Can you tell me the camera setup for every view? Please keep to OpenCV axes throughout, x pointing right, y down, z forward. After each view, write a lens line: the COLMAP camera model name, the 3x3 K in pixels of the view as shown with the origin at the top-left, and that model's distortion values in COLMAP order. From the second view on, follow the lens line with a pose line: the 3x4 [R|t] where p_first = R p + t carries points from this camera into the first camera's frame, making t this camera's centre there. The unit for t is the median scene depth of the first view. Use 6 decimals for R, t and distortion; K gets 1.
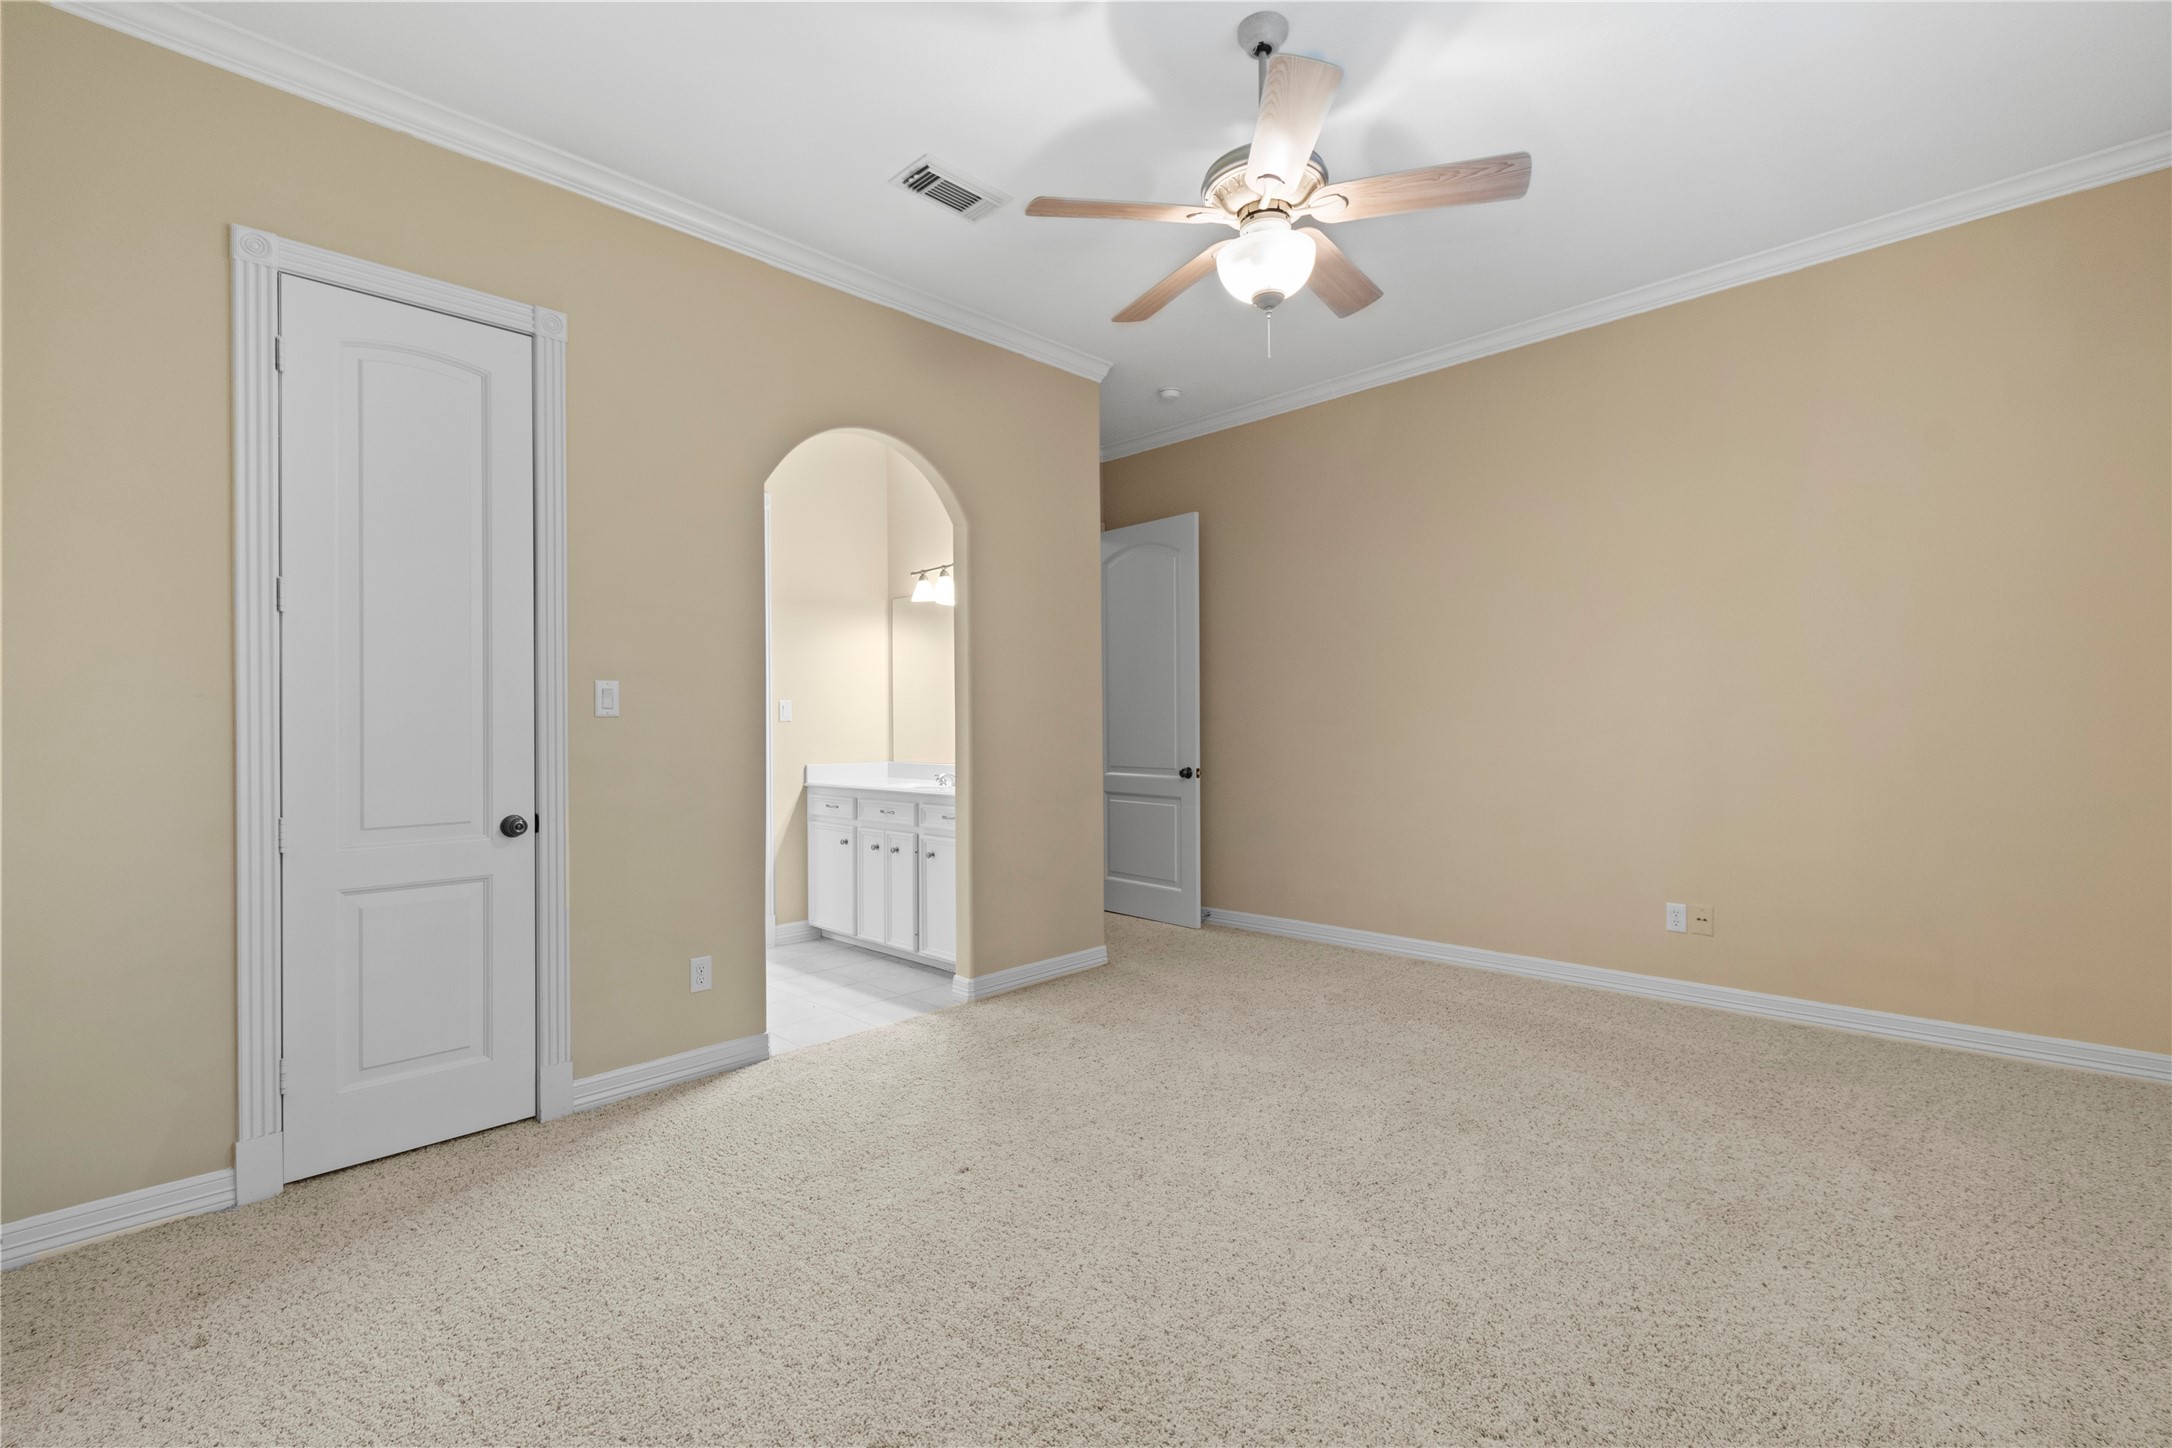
lens RADIAL K [[956.9, 0, 1089.6], [0, 956.9, 723.1], [0, 0, 1]] dist [0.003760, -0.001897]
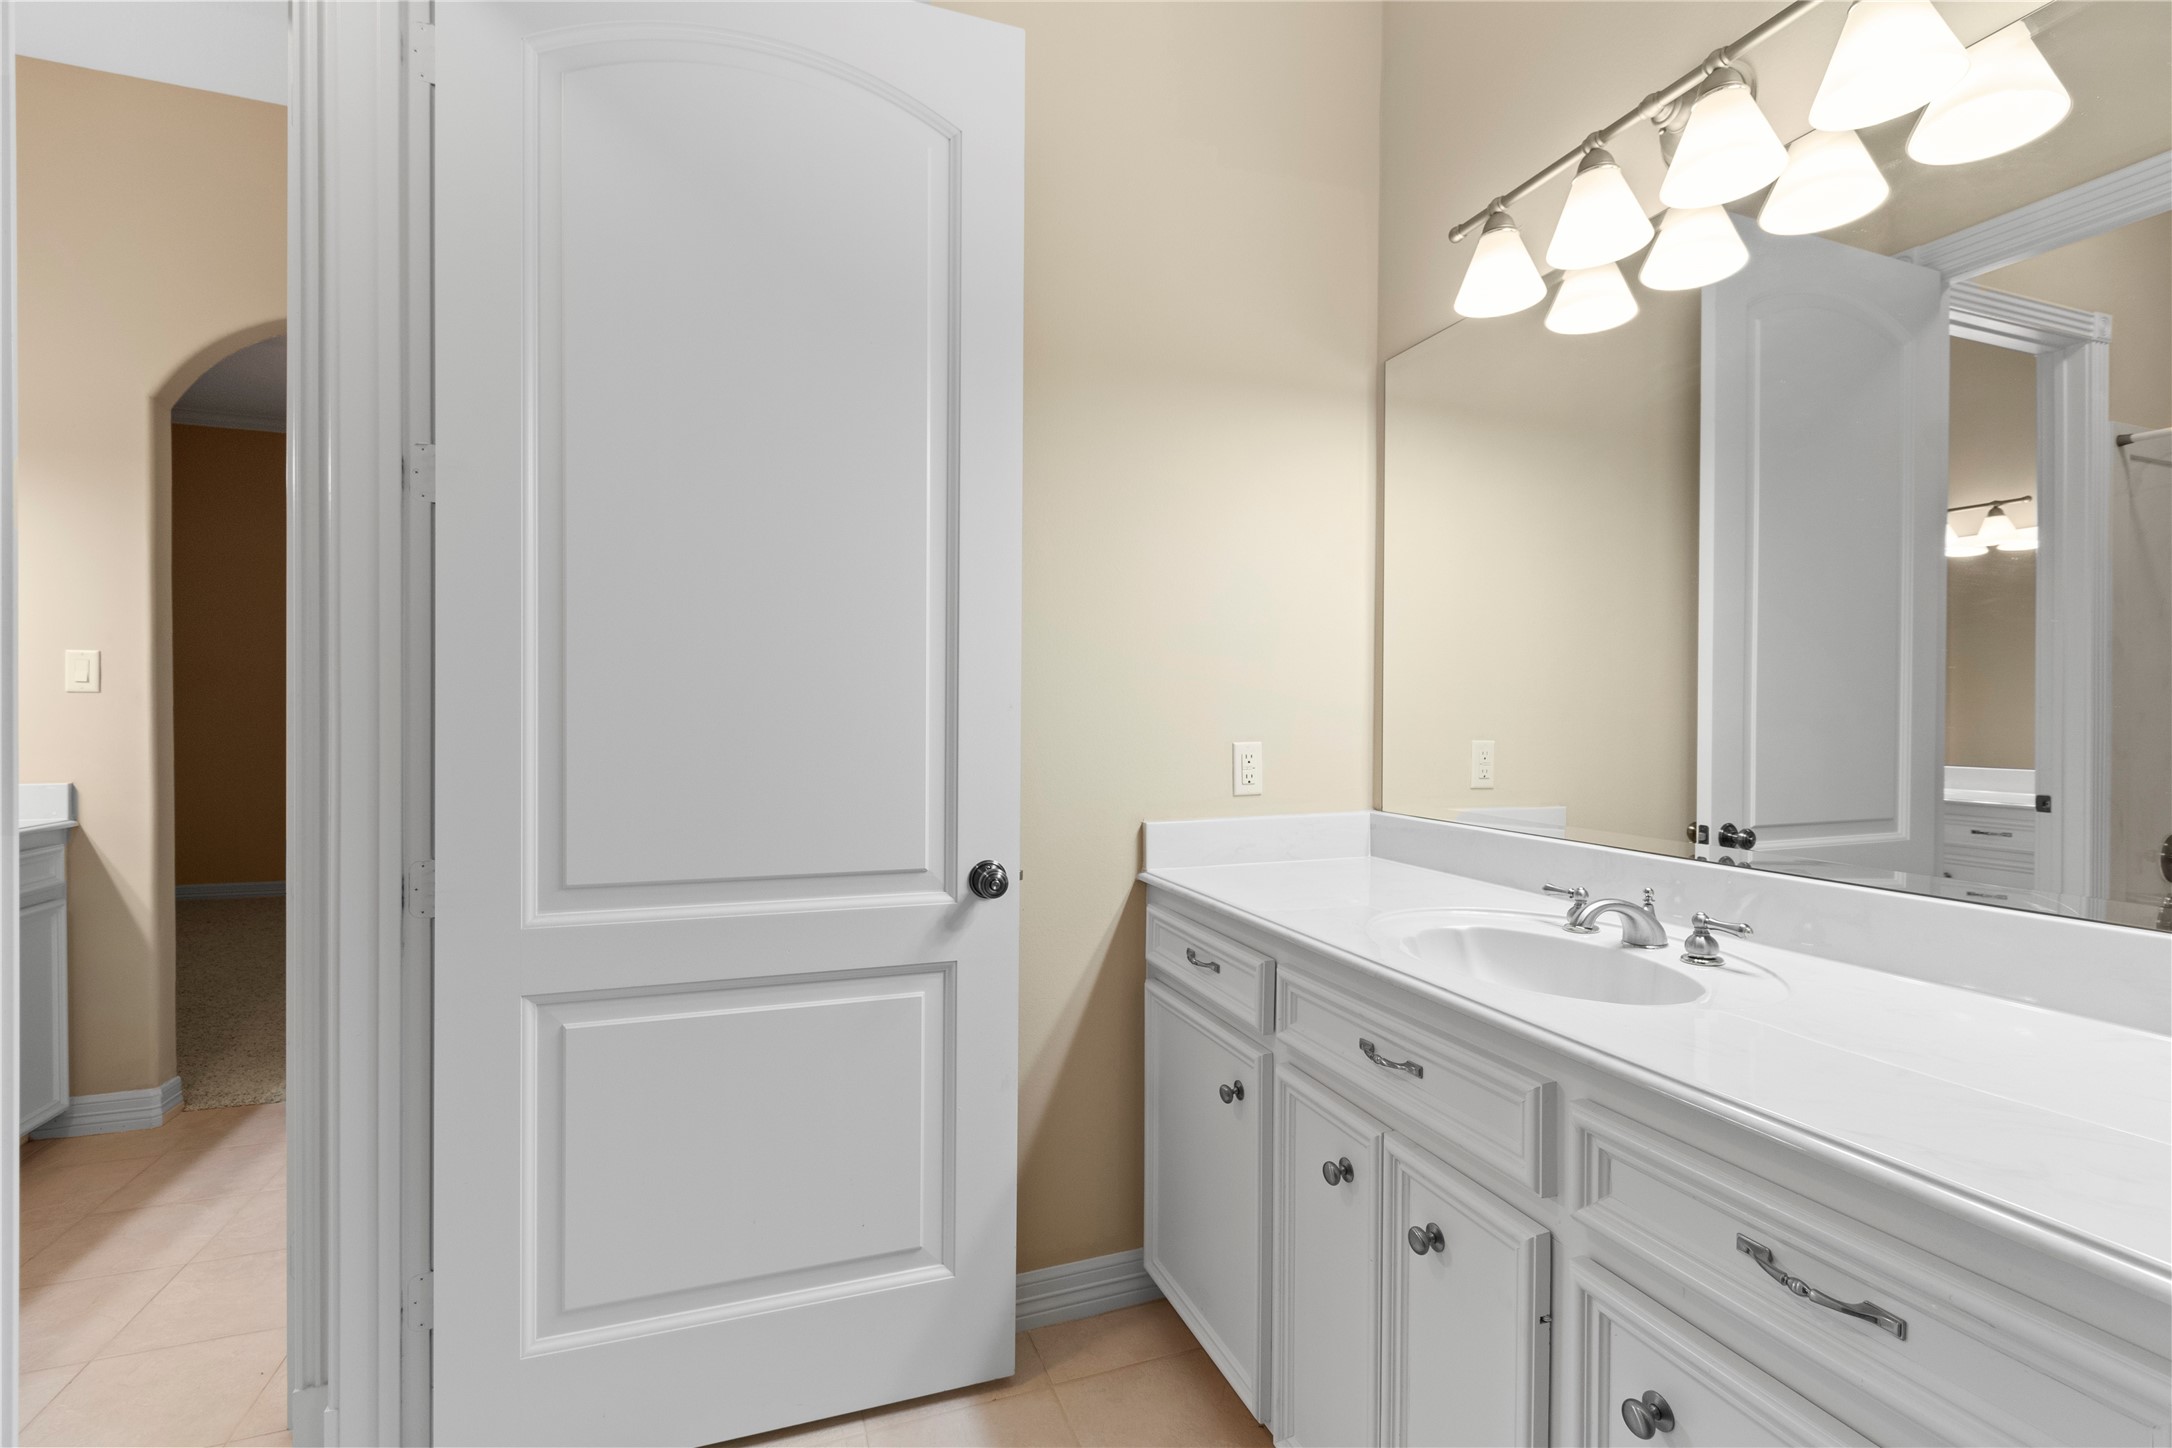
lens RADIAL K [[956.9, 0, 1083.0], [0, 956.9, 725.7], [0, 0, 1]] dist [0.003760, -0.001897]
pose [[0.895550, 0.012724, -0.444780, -0.265425], [-0.005104, 0.999819, 0.018326, 0.000656], [0.444933, -0.014142, 0.895452, 1.135376]]
